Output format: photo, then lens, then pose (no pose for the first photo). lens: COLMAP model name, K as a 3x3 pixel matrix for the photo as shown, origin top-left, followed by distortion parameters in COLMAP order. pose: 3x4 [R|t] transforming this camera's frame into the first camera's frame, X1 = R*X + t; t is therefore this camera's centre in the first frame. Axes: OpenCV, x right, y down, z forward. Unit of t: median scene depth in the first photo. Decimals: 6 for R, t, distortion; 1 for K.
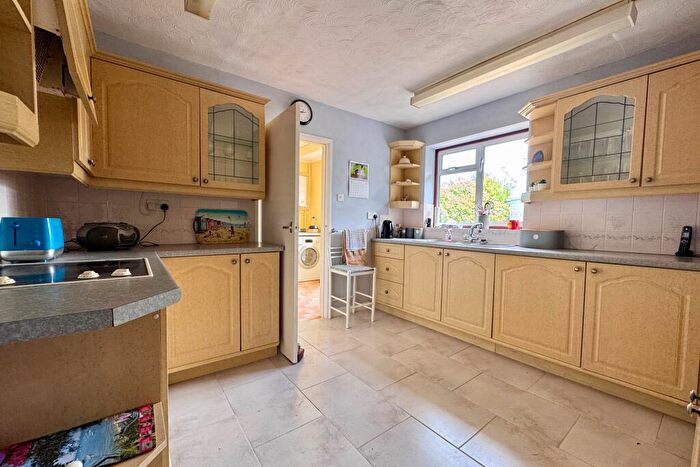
lens RADIAL K [[279.7, 0, 349.8], [0, 279.7, 236.0], [0, 0, 1]] dist [0.000241, 0.000032]
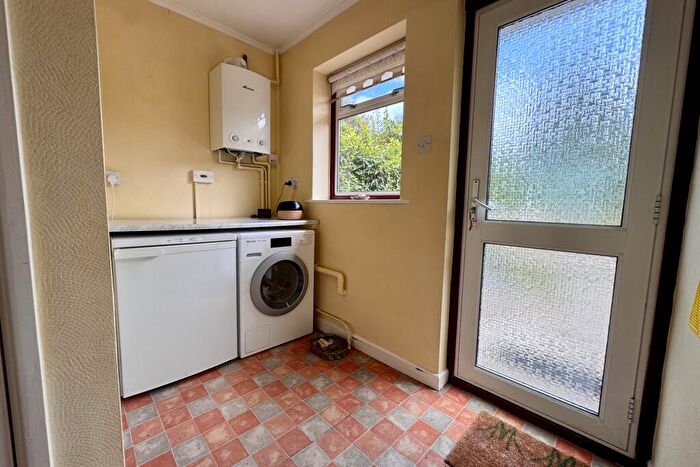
lens RADIAL K [[279.7, 0, 349.8], [0, 279.7, 234.1], [0, 0, 1]] dist [0.000241, 0.000032]
pose [[0.992370, -0.015450, 0.122327, -0.096431], [0.008389, 0.998279, 0.058032, -0.012673], [-0.123013, -0.056563, 0.990792, 0.595704]]
